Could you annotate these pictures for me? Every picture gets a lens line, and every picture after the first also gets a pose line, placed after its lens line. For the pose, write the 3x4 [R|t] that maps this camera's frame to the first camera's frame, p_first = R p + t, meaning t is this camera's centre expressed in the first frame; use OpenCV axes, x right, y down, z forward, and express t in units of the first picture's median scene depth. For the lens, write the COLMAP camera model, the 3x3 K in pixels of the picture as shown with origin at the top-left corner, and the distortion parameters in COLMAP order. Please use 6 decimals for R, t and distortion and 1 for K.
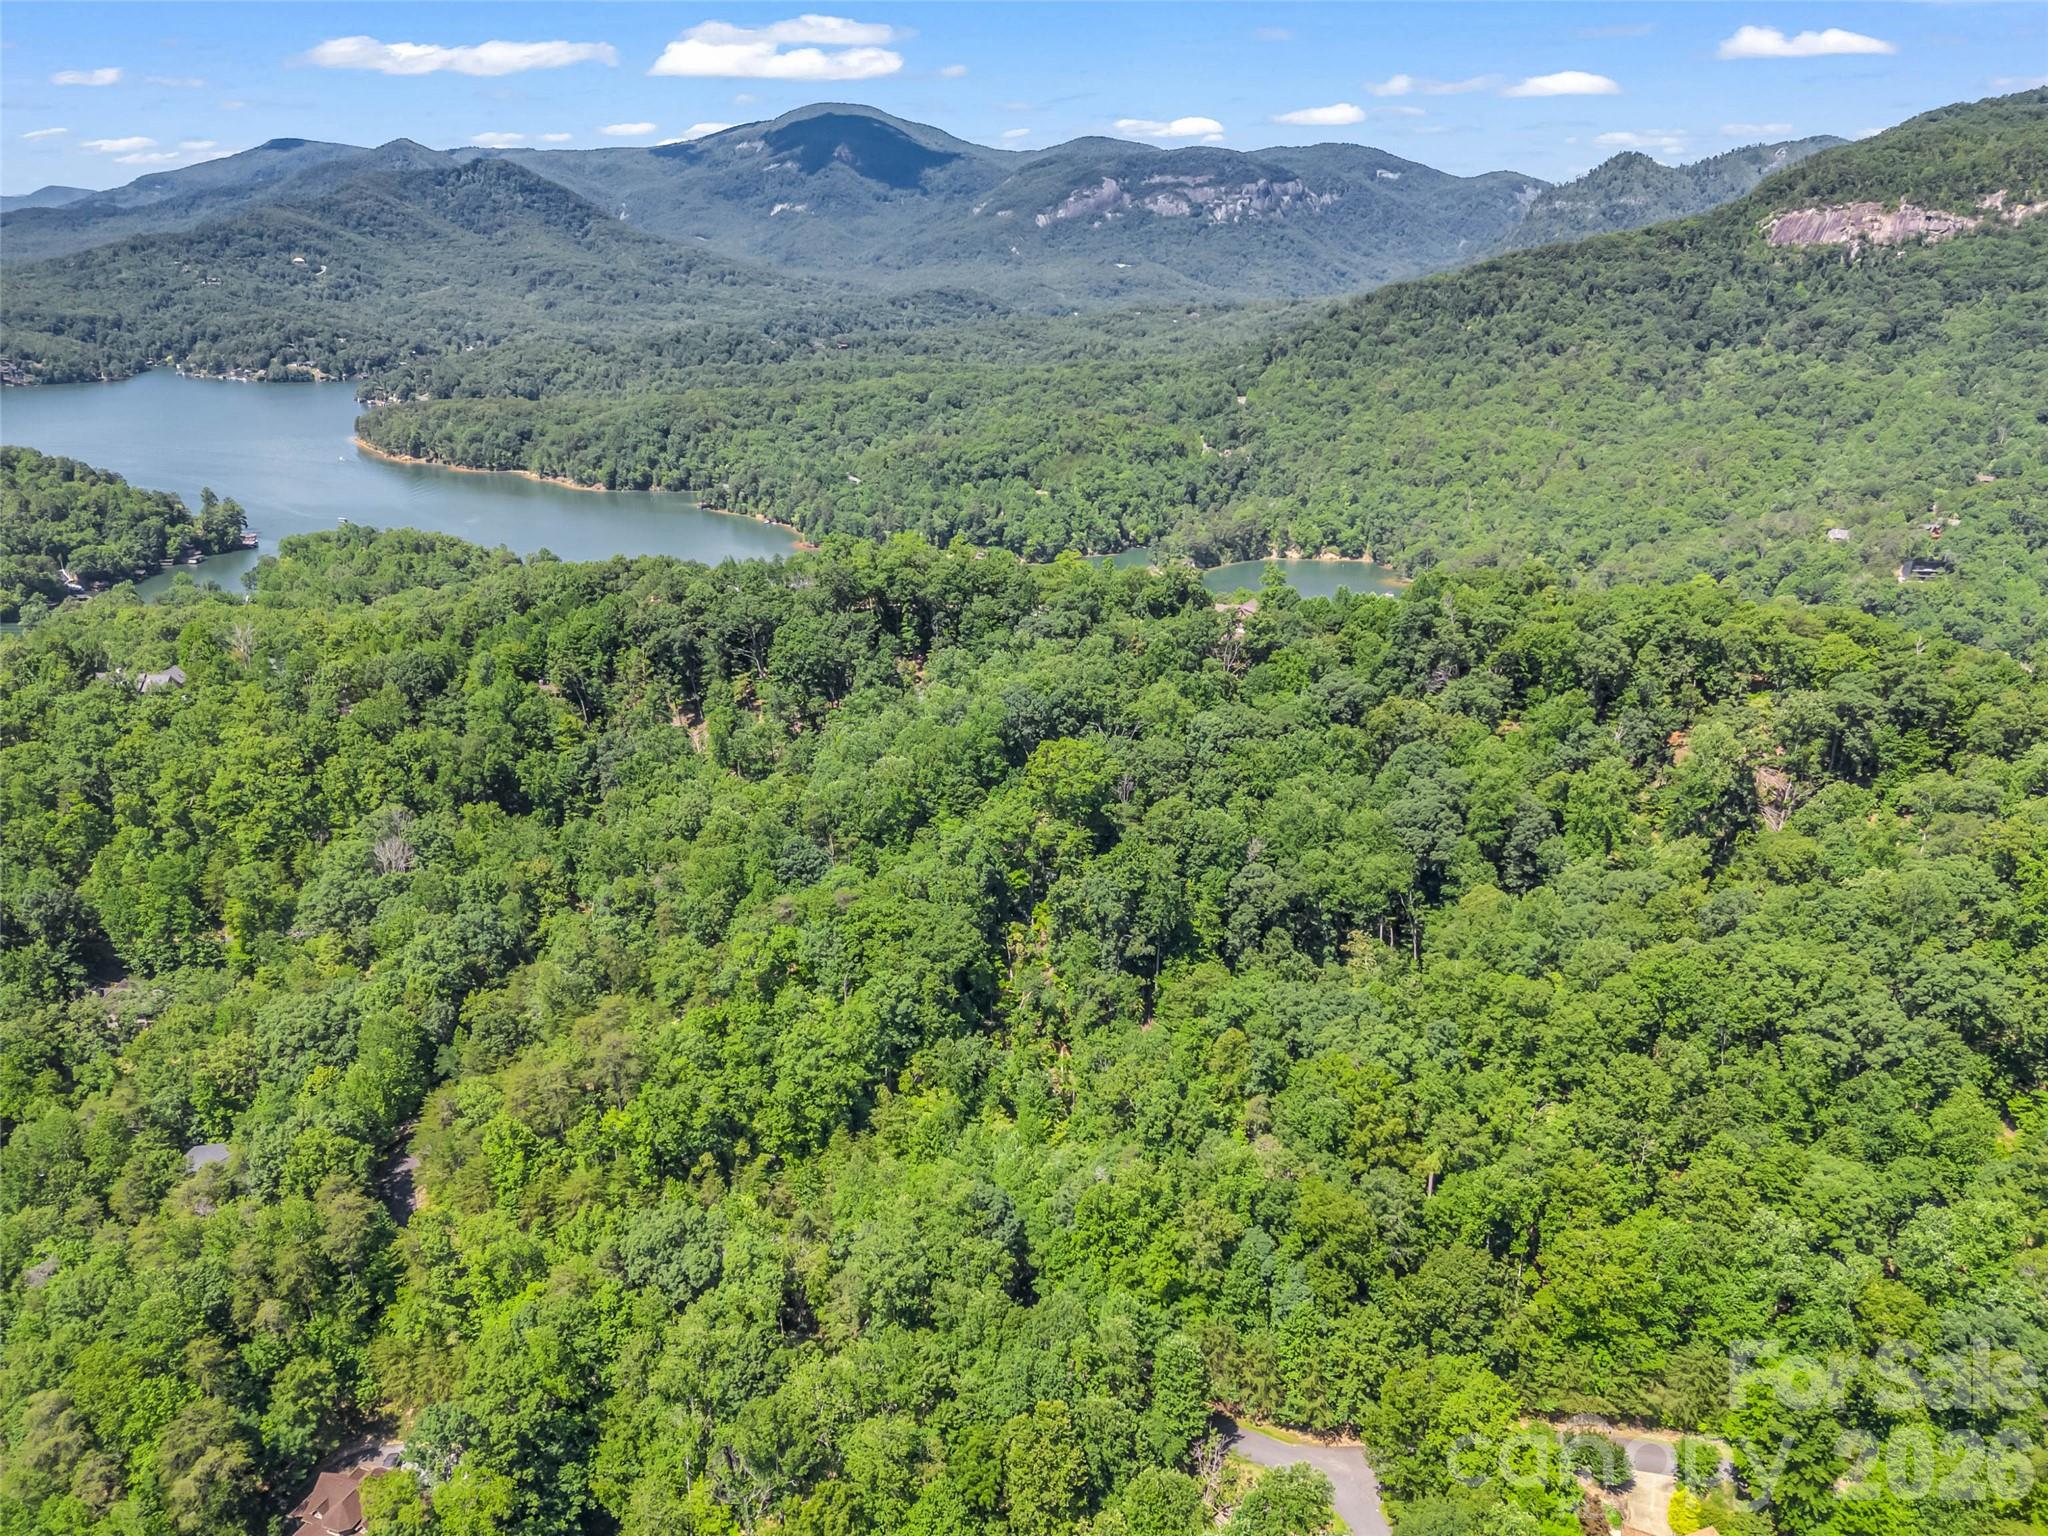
lens RADIAL K [[1473.3, 0, 1026.5], [0, 1473.3, 784.6], [0, 0, 1]] dist [0.059349, -0.048849]
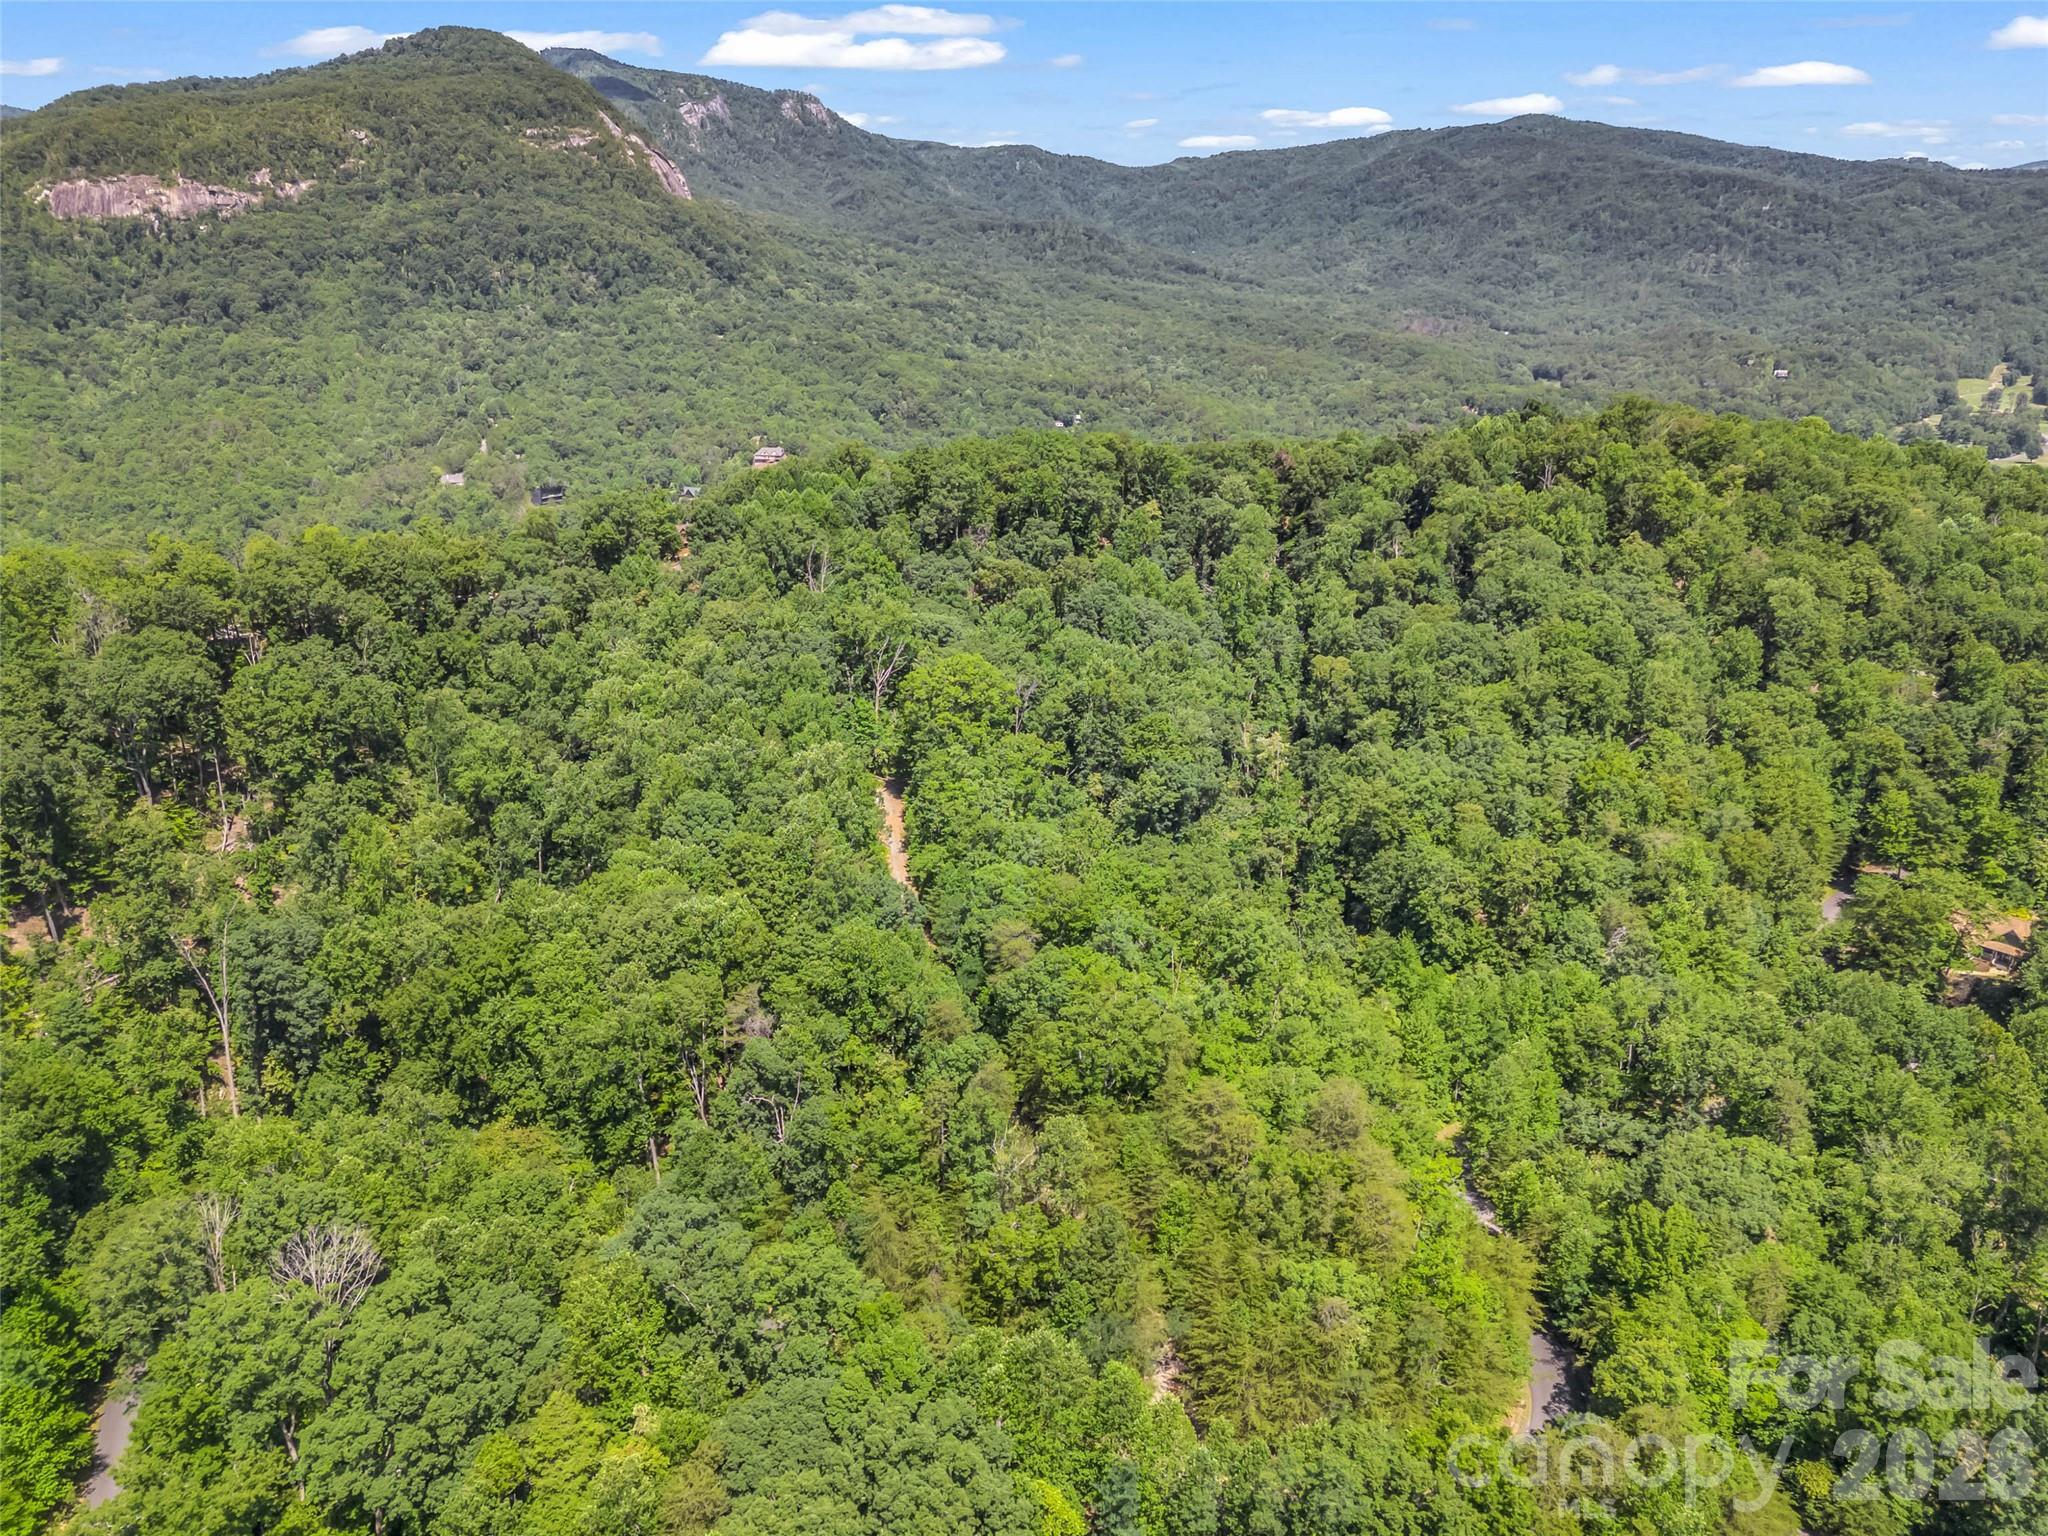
lens RADIAL K [[1473.3, 0, 1016.7], [0, 1473.3, 768.4], [0, 0, 1]] dist [0.059349, -0.048849]
pose [[0.436653, -0.302695, 0.847178, -0.149330], [0.313363, 0.933896, 0.172166, -0.023336], [-0.843290, 0.190297, 0.502642, 0.126849]]
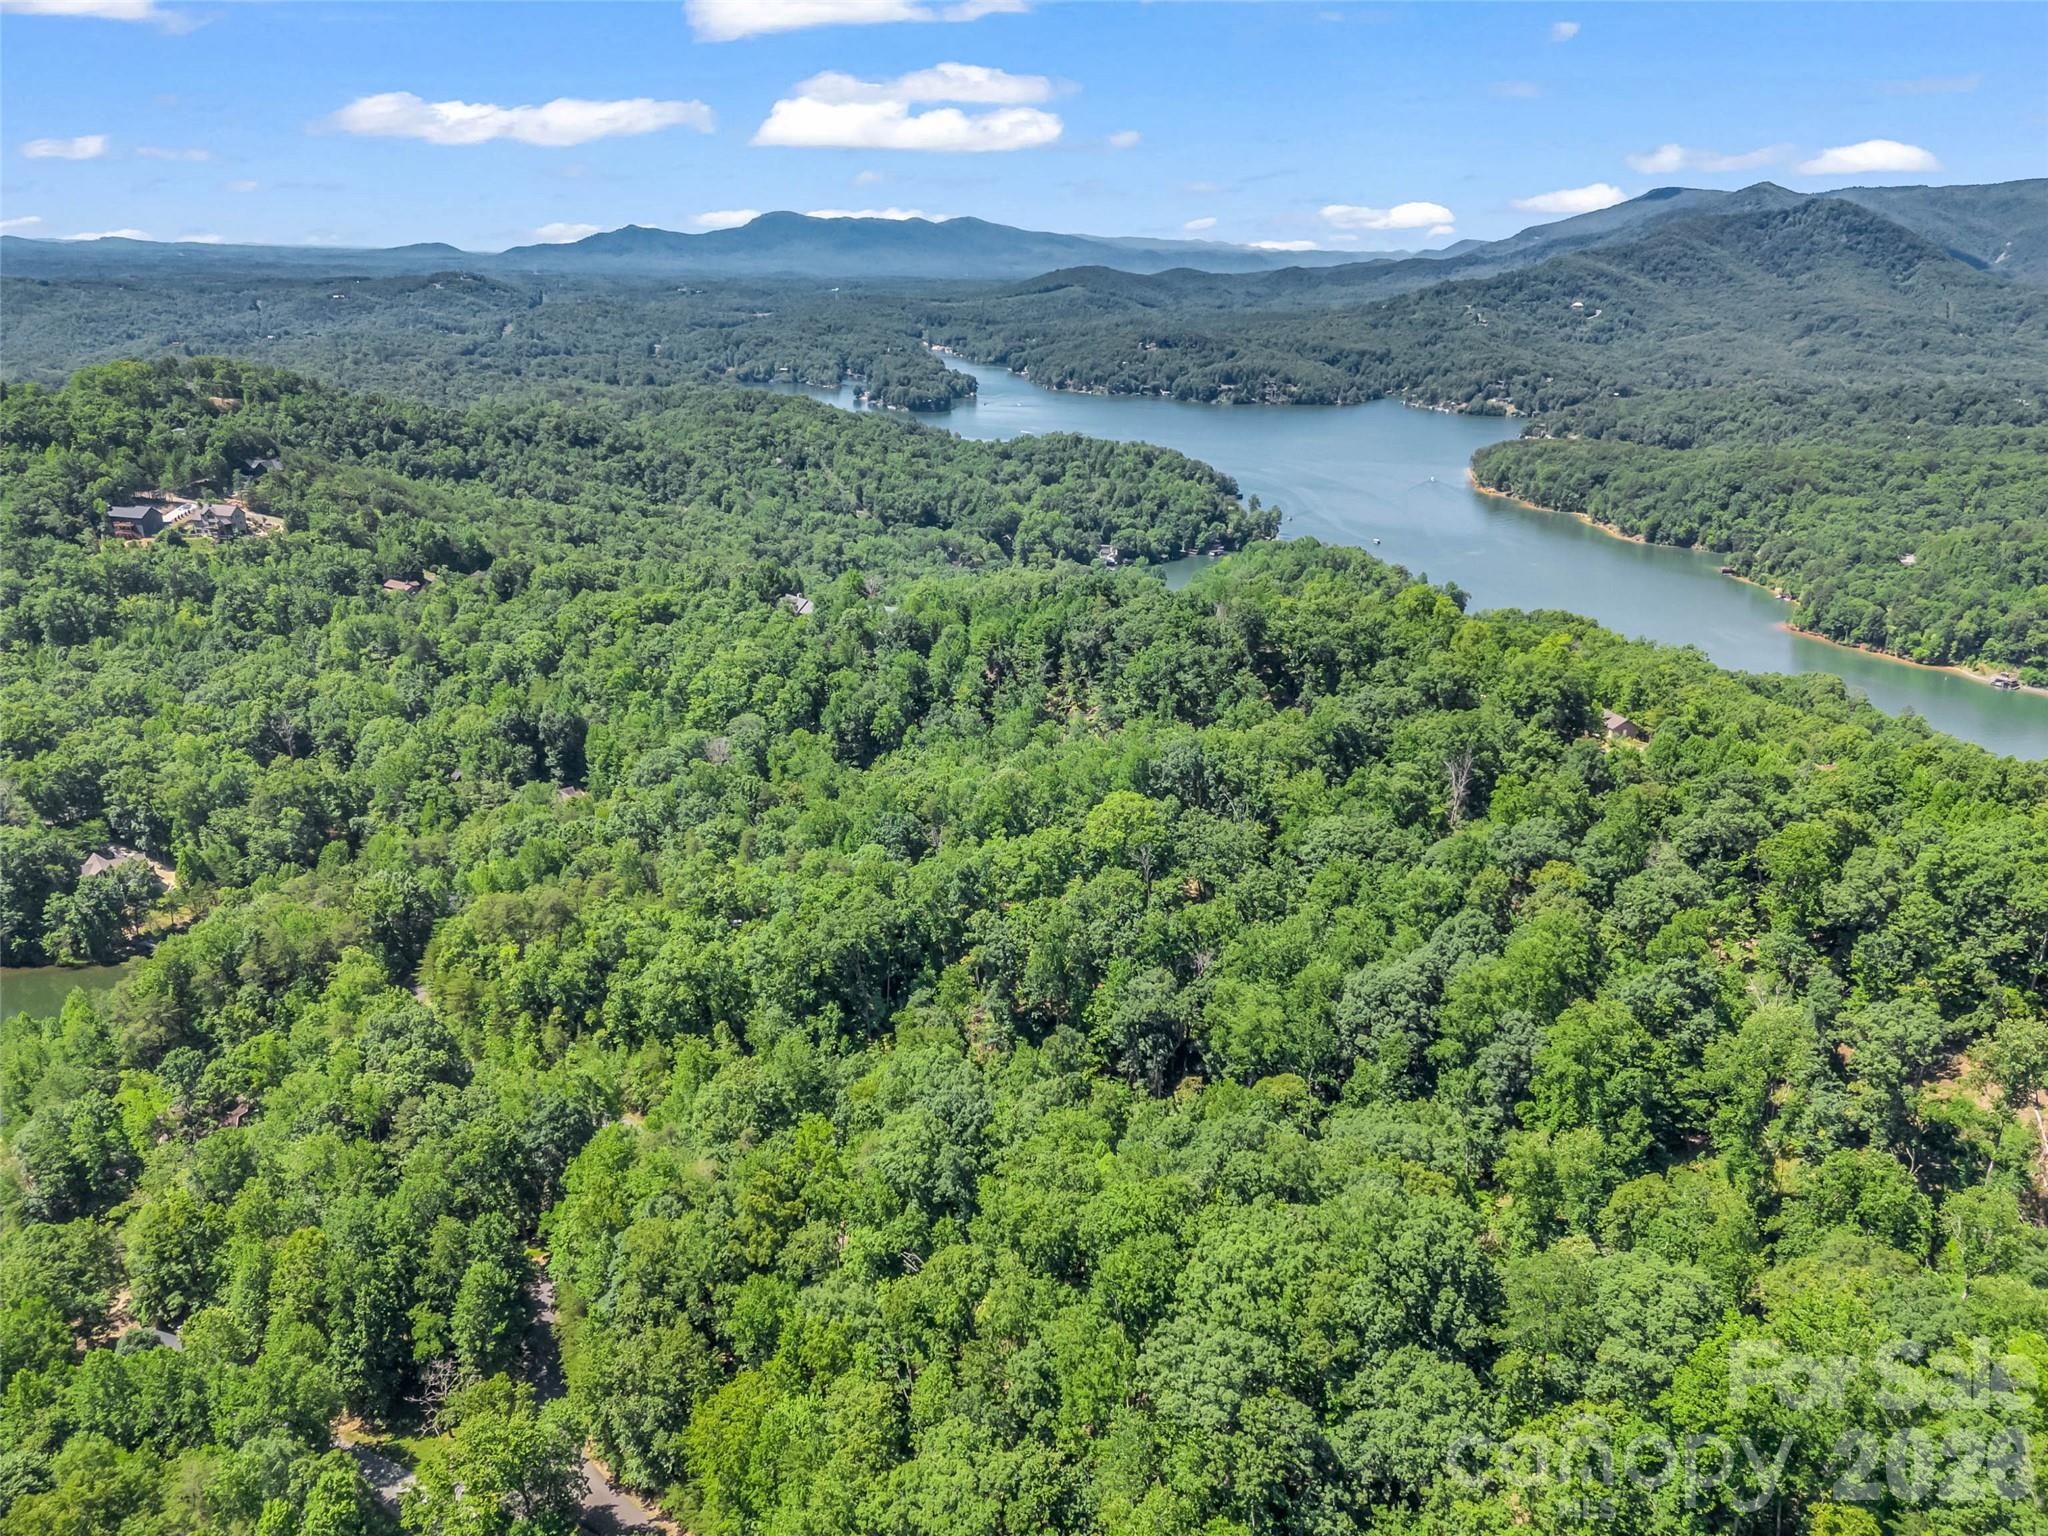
lens RADIAL K [[1473.3, 0, 1029.3], [0, 1473.3, 804.7], [0, 0, 1]] dist [0.059349, -0.048849]
pose [[0.677975, 0.252076, -0.690513, 0.140851], [-0.262876, 0.960386, 0.092492, -0.020692], [0.686474, 0.118812, 0.717383, 0.063527]]
